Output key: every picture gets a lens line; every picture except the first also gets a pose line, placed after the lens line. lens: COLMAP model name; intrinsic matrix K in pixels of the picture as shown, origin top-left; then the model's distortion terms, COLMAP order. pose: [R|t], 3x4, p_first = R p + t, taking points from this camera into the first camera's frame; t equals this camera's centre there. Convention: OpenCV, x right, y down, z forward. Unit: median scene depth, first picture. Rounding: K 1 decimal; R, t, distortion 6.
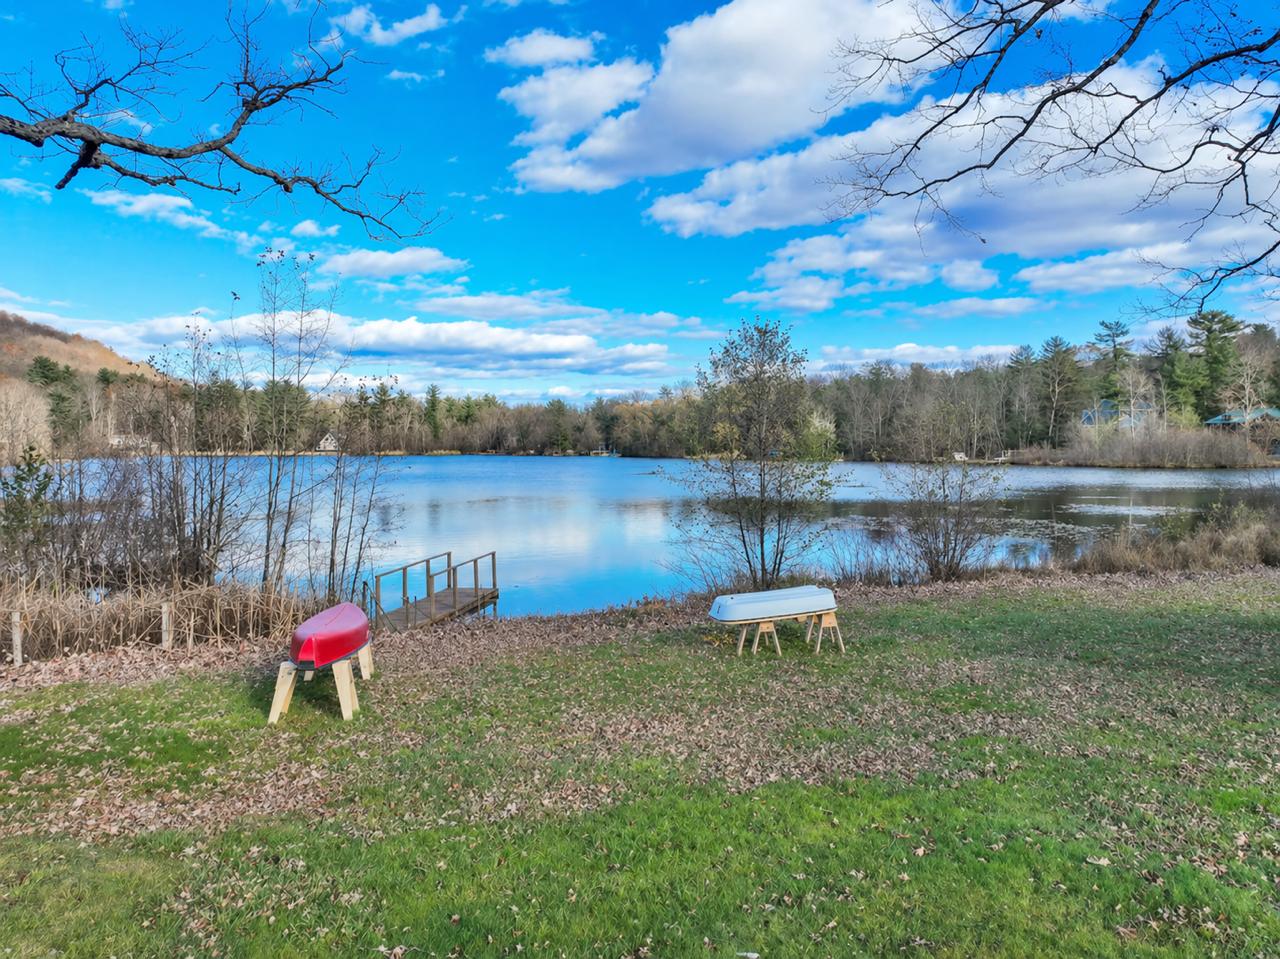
lens RADIAL K [[899.9, 0, 647.8], [0, 899.9, 482.4], [0, 0, 1]] dist [0.009400, -0.000760]
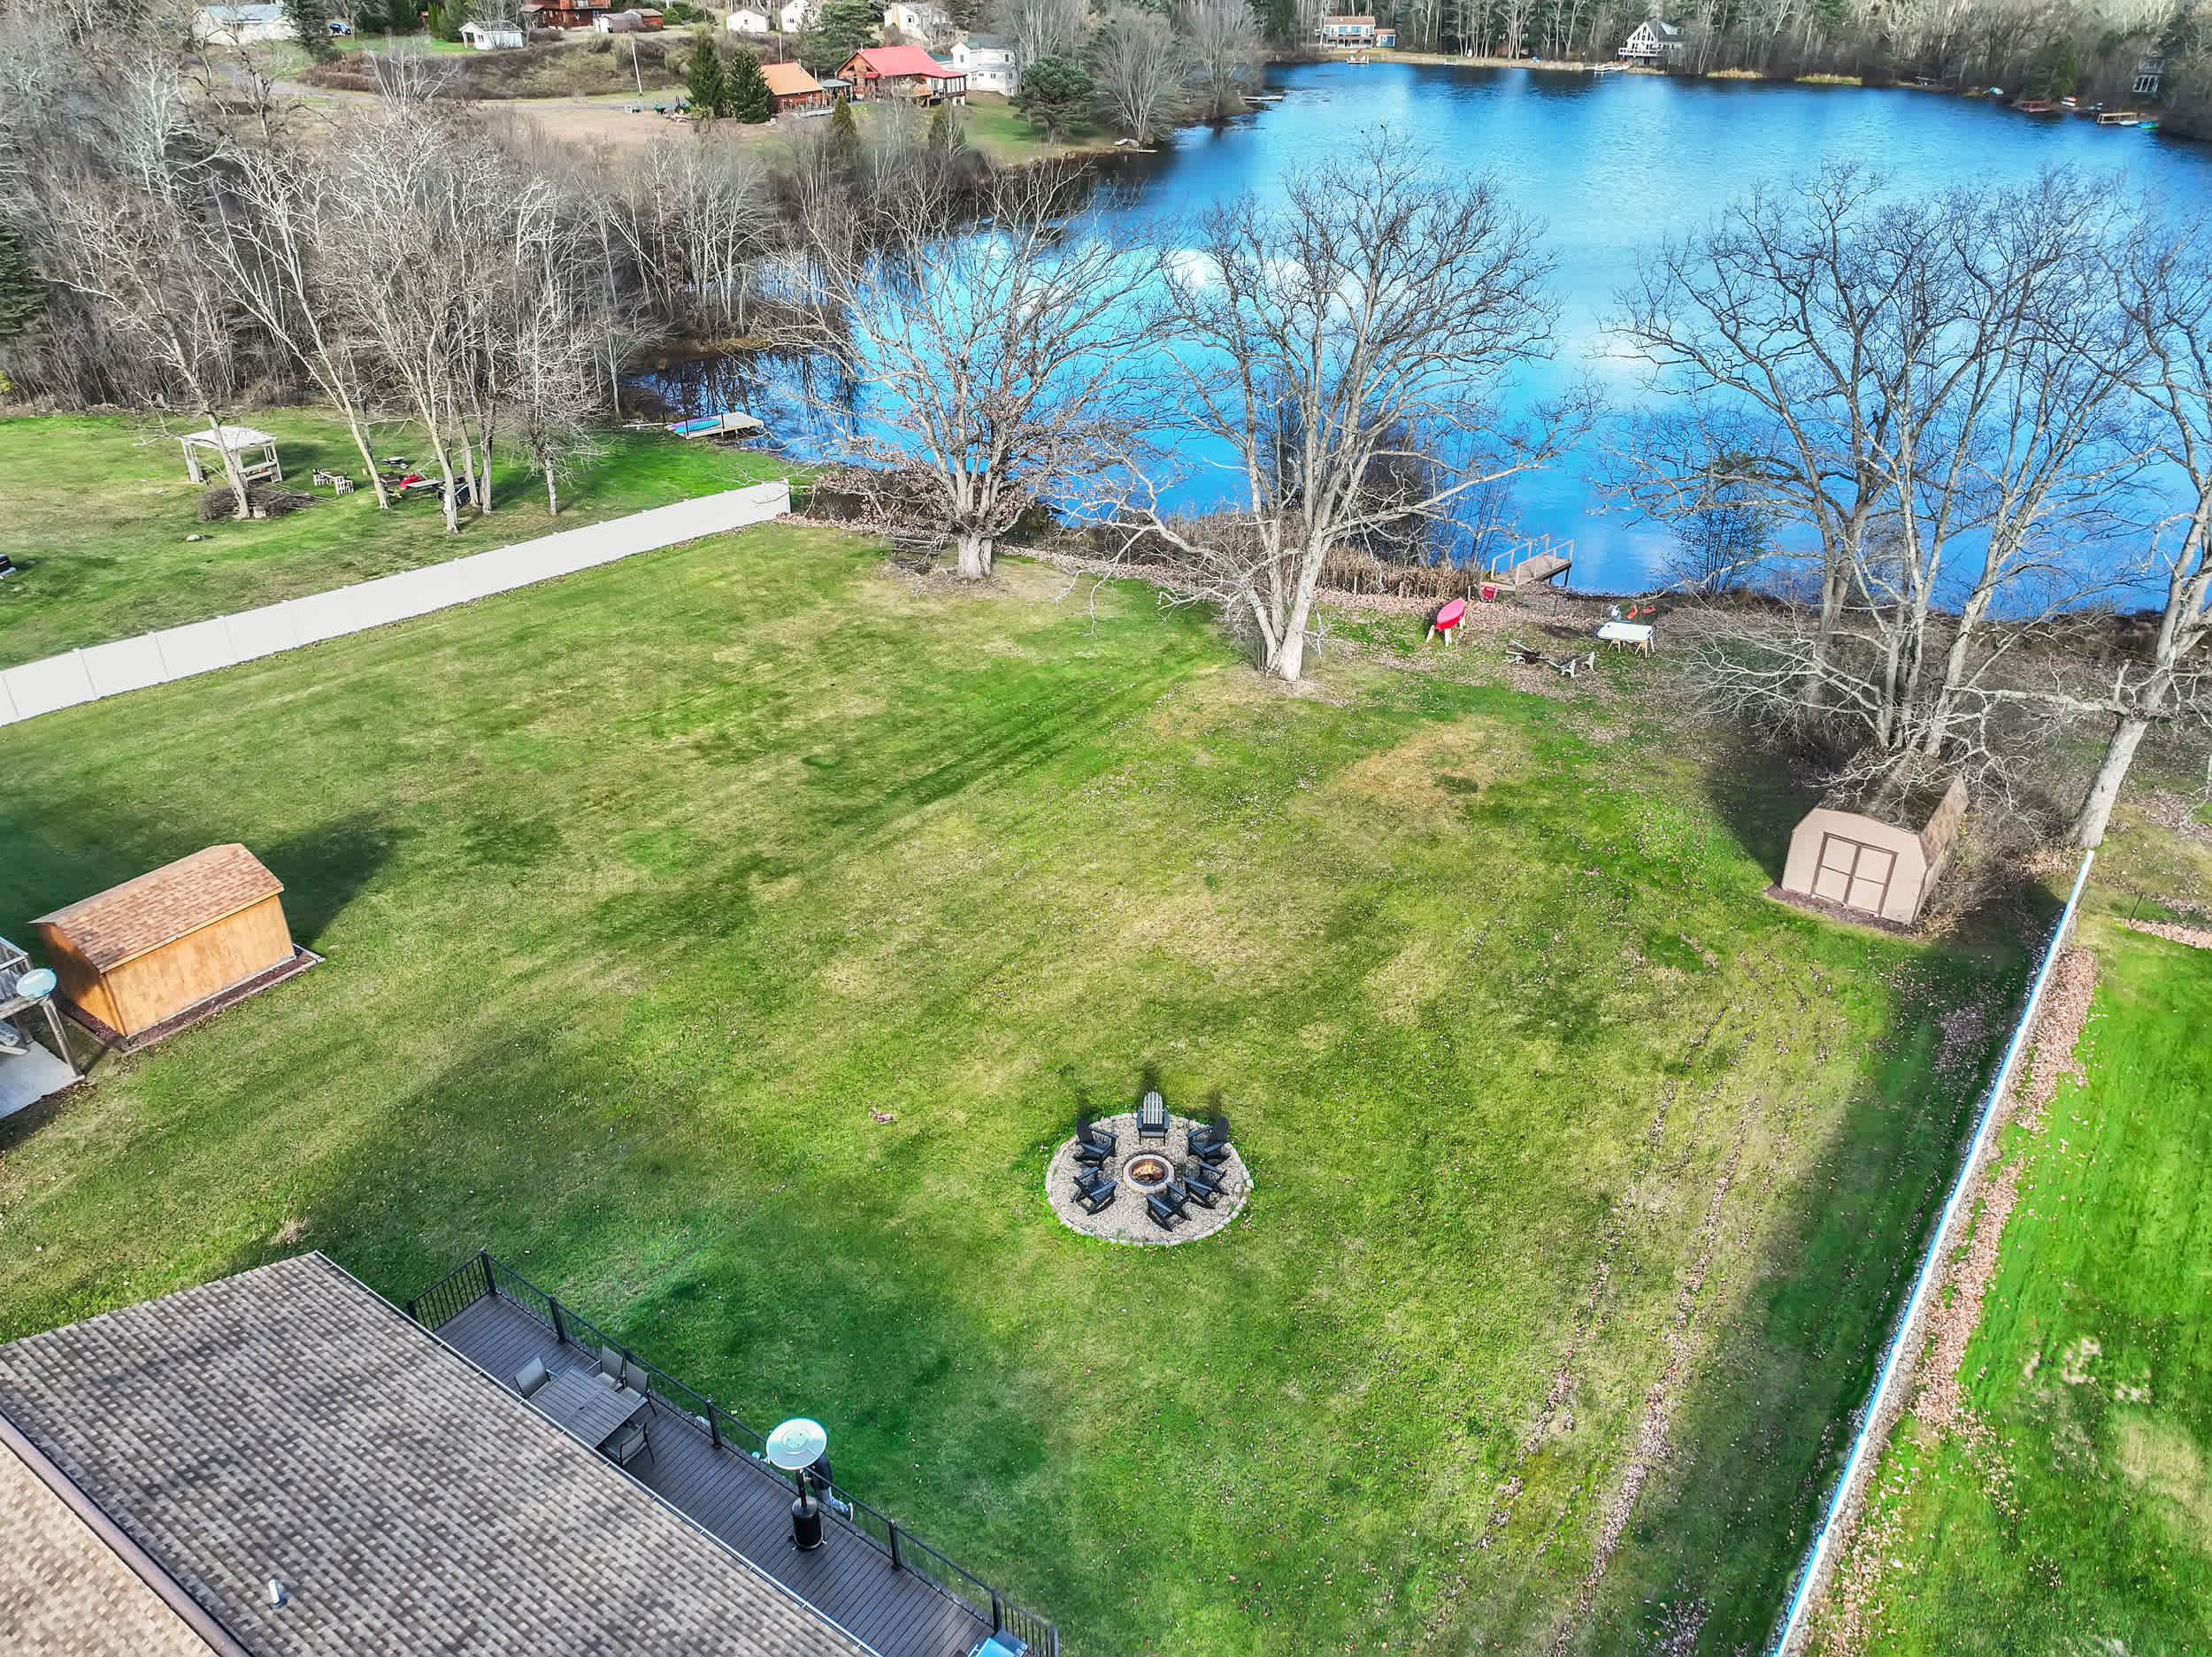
lens RADIAL K [[1563.7, 0, 1101.3], [0, 1563.7, 823.9], [0, 0, 1]] dist [0.005498, 0.003857]
pose [[0.795134, 0.304869, -0.524230, 0.078955], [-0.030262, 0.883317, 0.467798, -0.076247], [0.605678, -0.356098, 0.711581, -0.173192]]
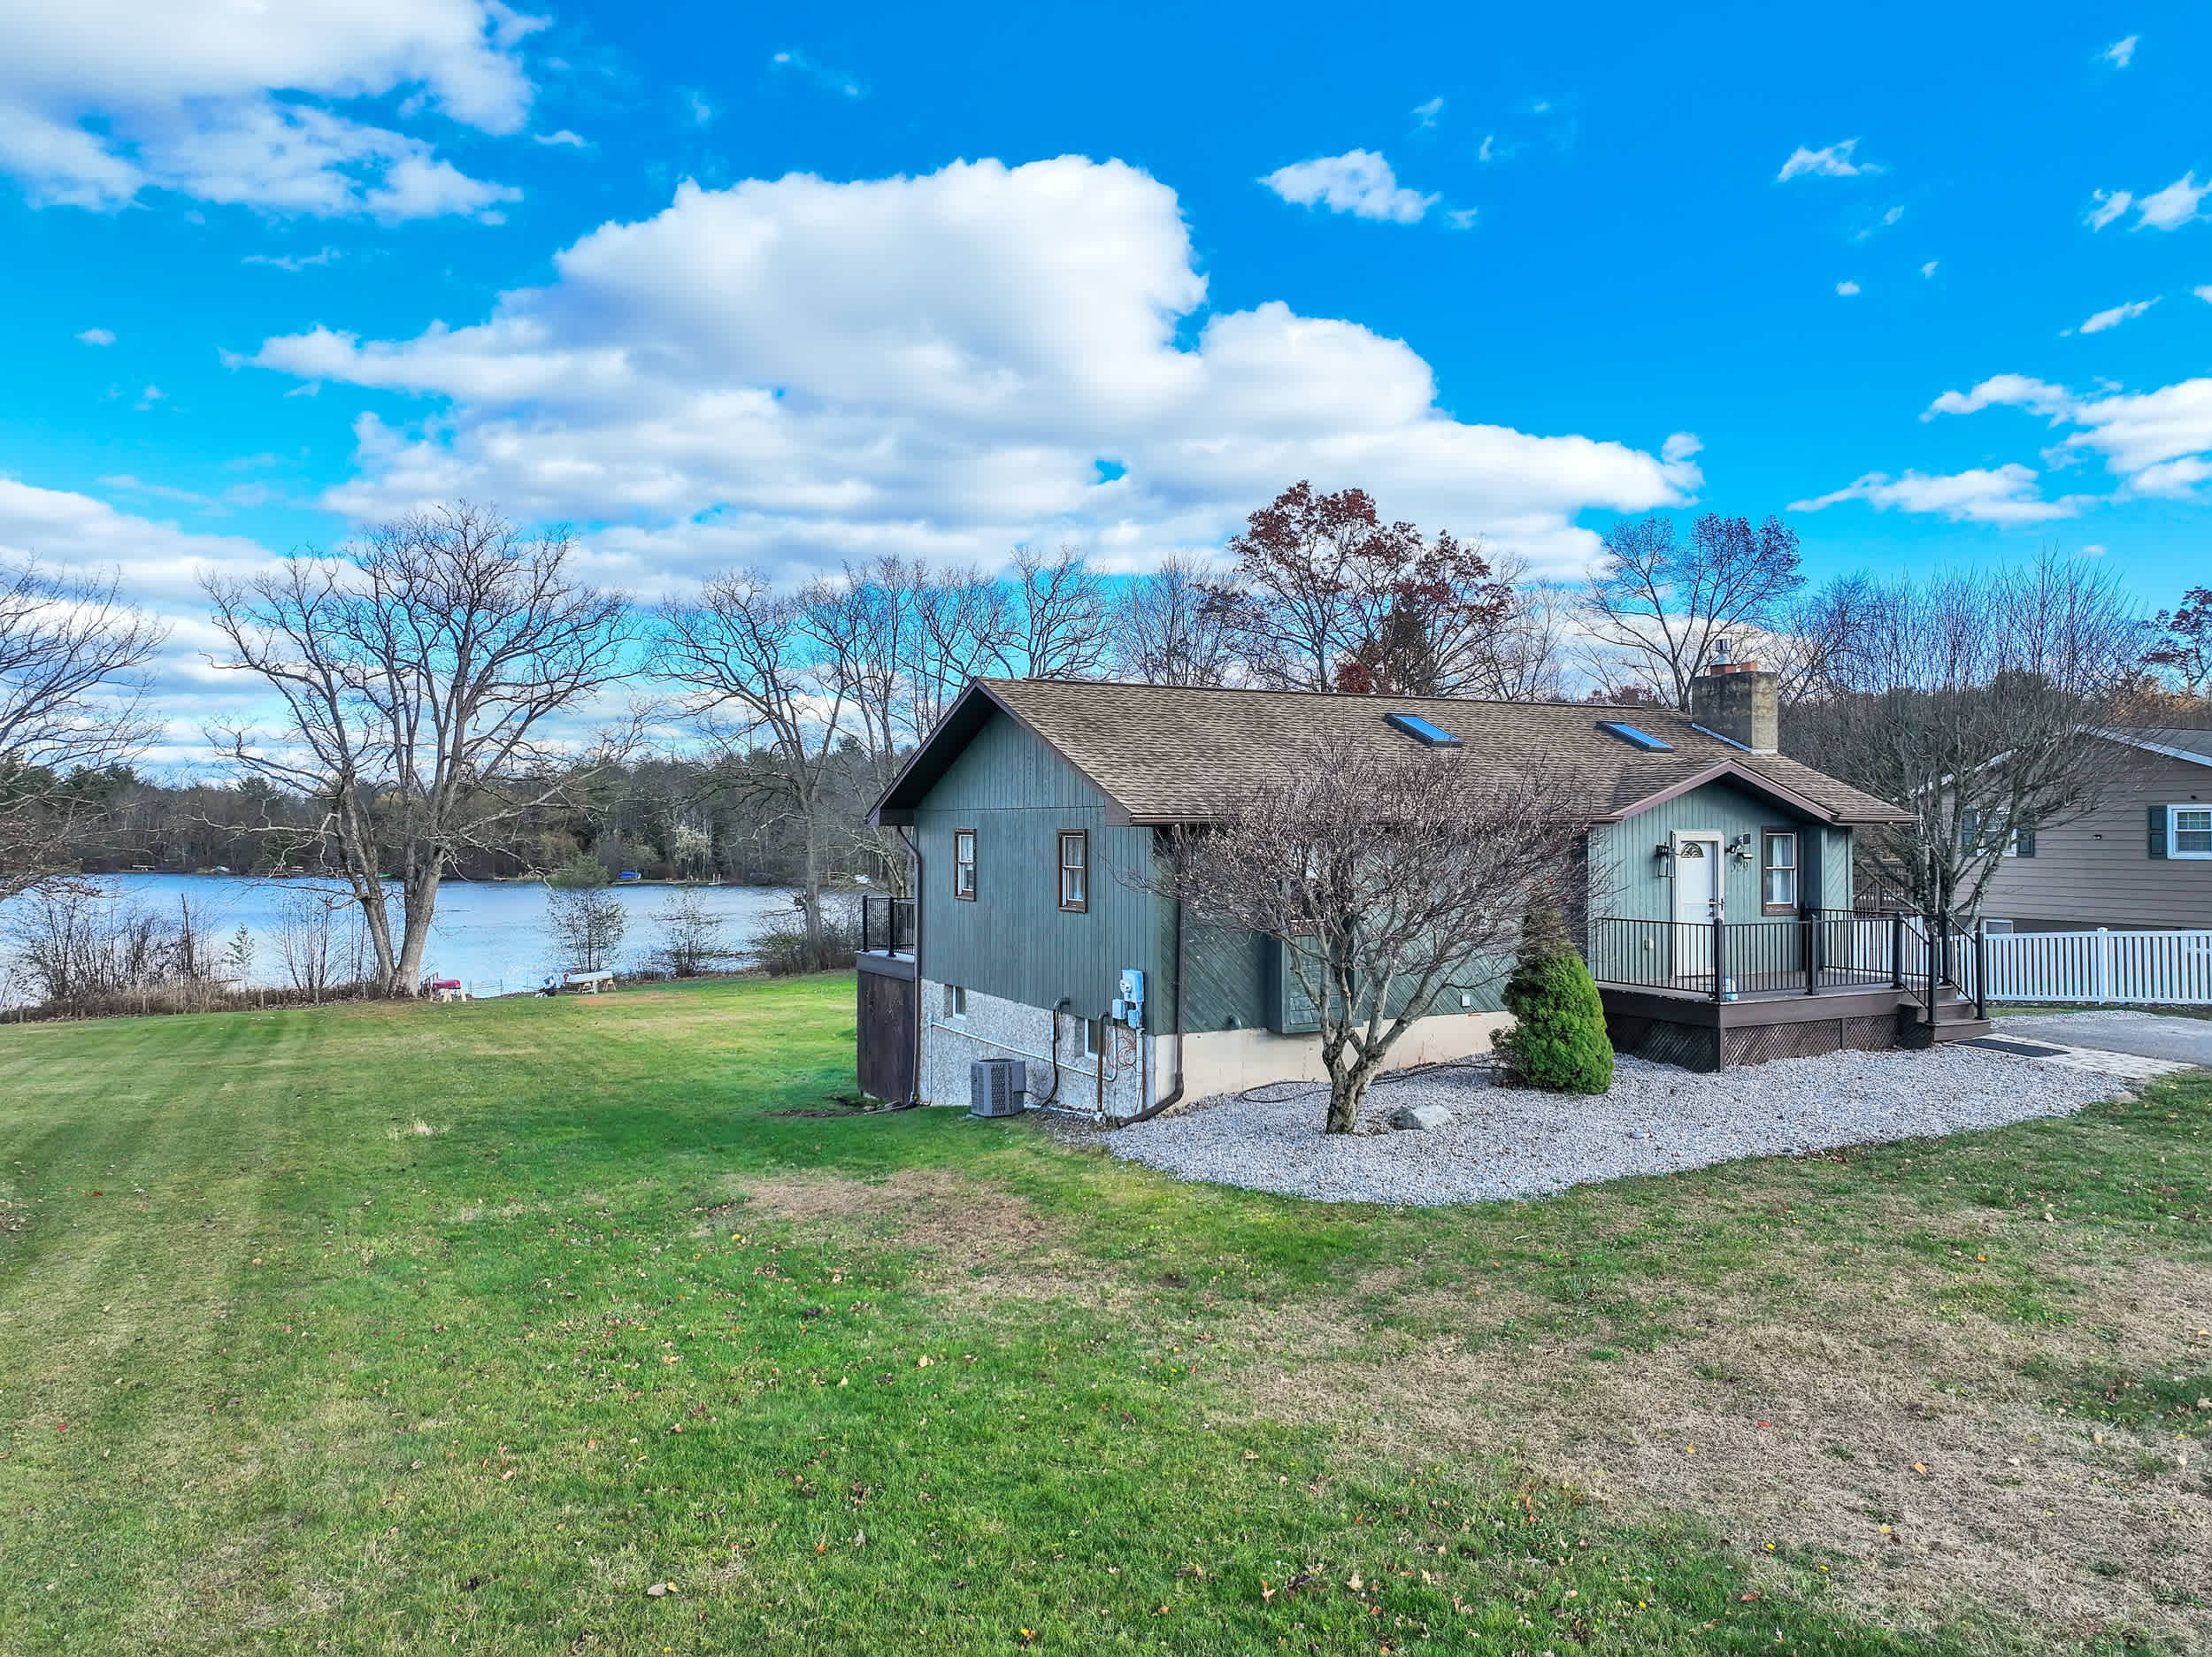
lens RADIAL K [[1563.7, 0, 1123.6], [0, 1563.7, 819.3], [0, 0, 1]] dist [0.005498, 0.003857]
pose [[0.906819, 0.004971, 0.421491, -0.023705], [0.017285, 0.998651, -0.048966, -0.005106], [-0.421166, 0.051689, 0.905509, -0.237564]]
